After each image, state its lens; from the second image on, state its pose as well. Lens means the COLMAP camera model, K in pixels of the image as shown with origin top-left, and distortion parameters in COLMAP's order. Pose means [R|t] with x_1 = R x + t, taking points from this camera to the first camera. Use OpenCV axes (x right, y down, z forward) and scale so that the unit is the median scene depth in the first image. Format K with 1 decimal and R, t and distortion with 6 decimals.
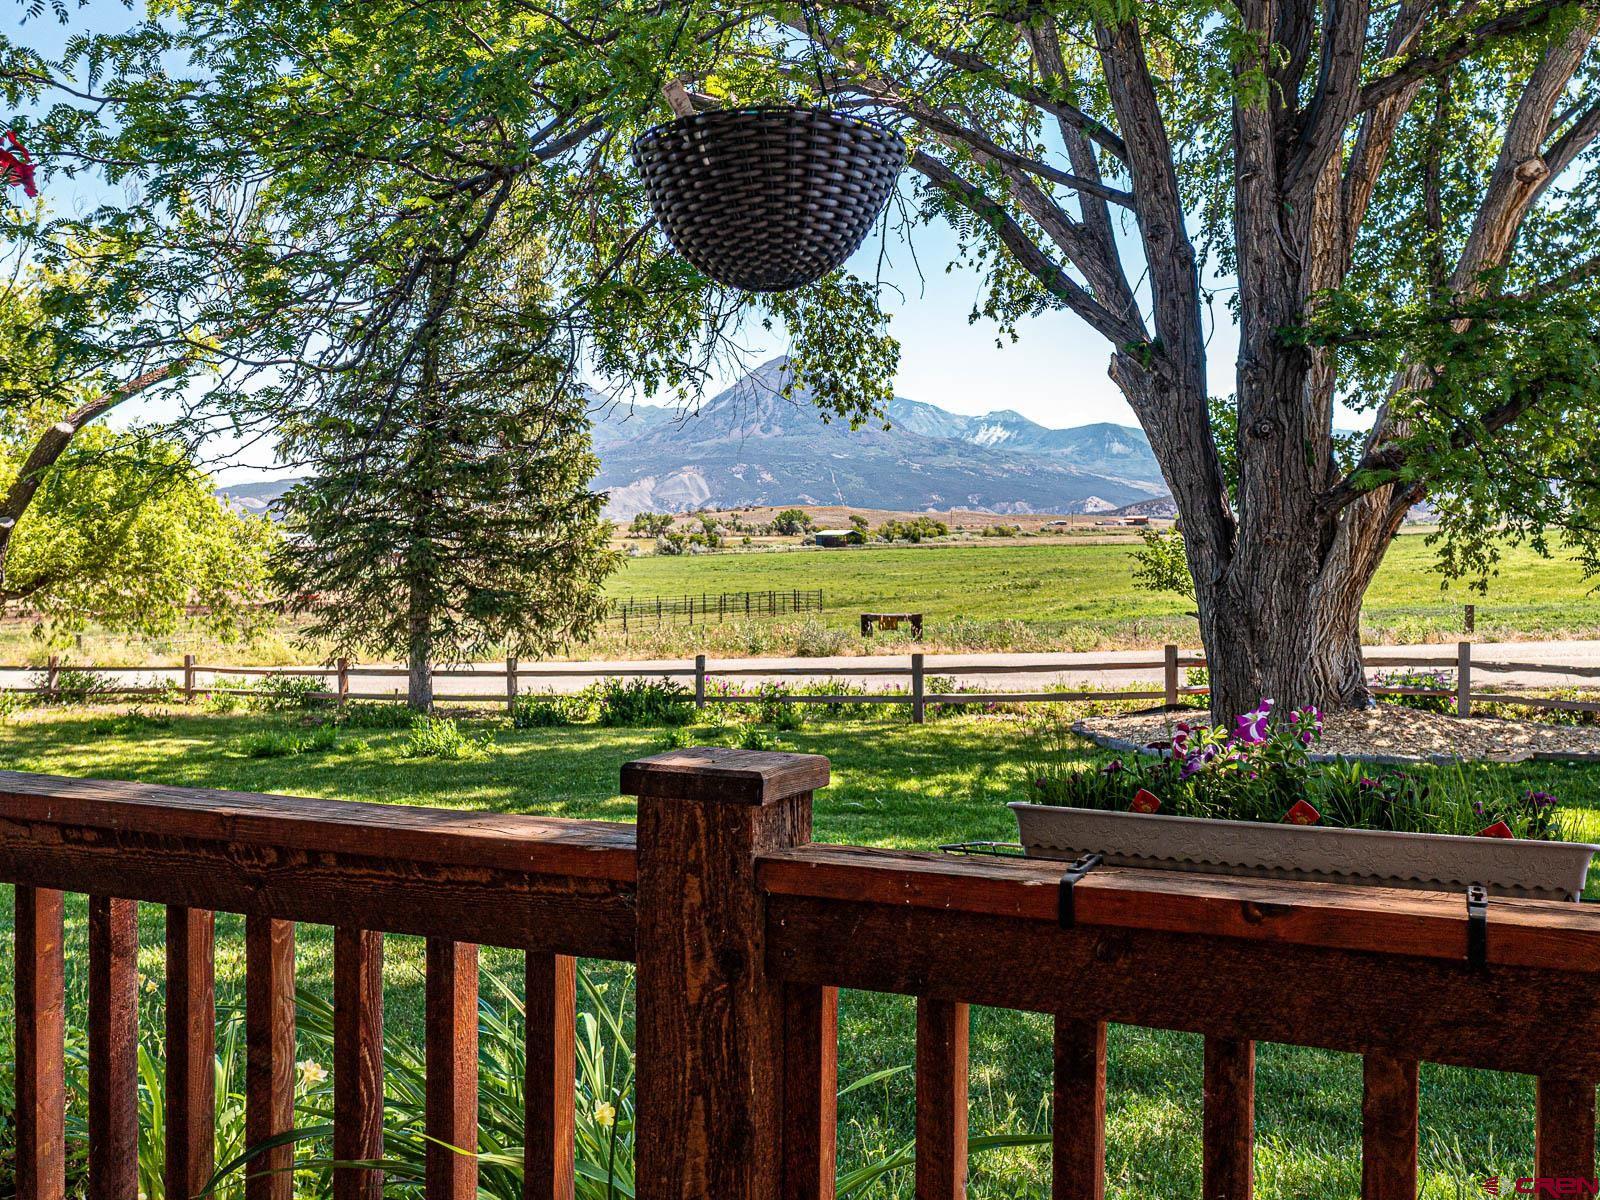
lens RADIAL K [[1385.5, 0, 800.0], [0, 1385.5, 600.0], [0, 0, 1]] dist [-0.008960, 0.001397]
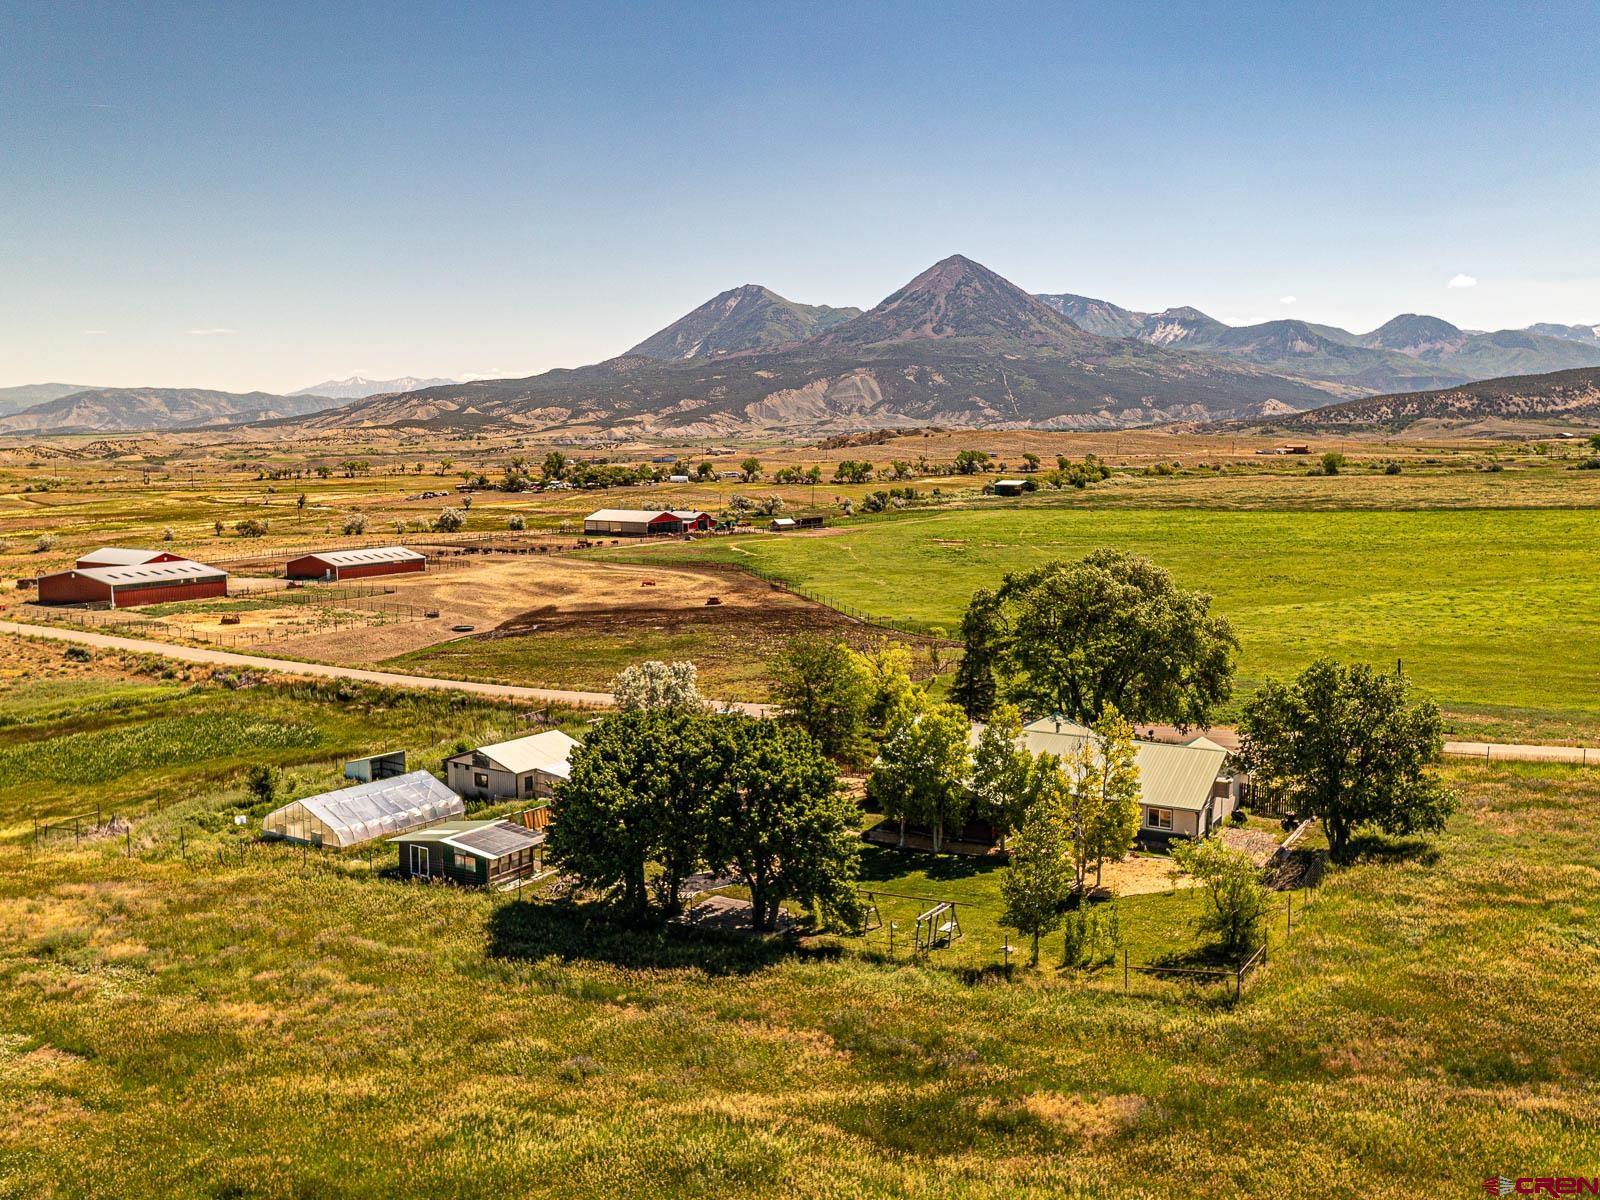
lens RADIAL K [[1385.5, 0, 800.0], [0, 1385.5, 600.0], [0, 0, 1]] dist [-0.008960, 0.001397]
pose [[0.992750, 0.016465, -0.119064, -0.008390], [-0.007437, 0.997090, 0.075872, -0.027946], [0.119966, -0.074436, 0.989984, -0.143334]]
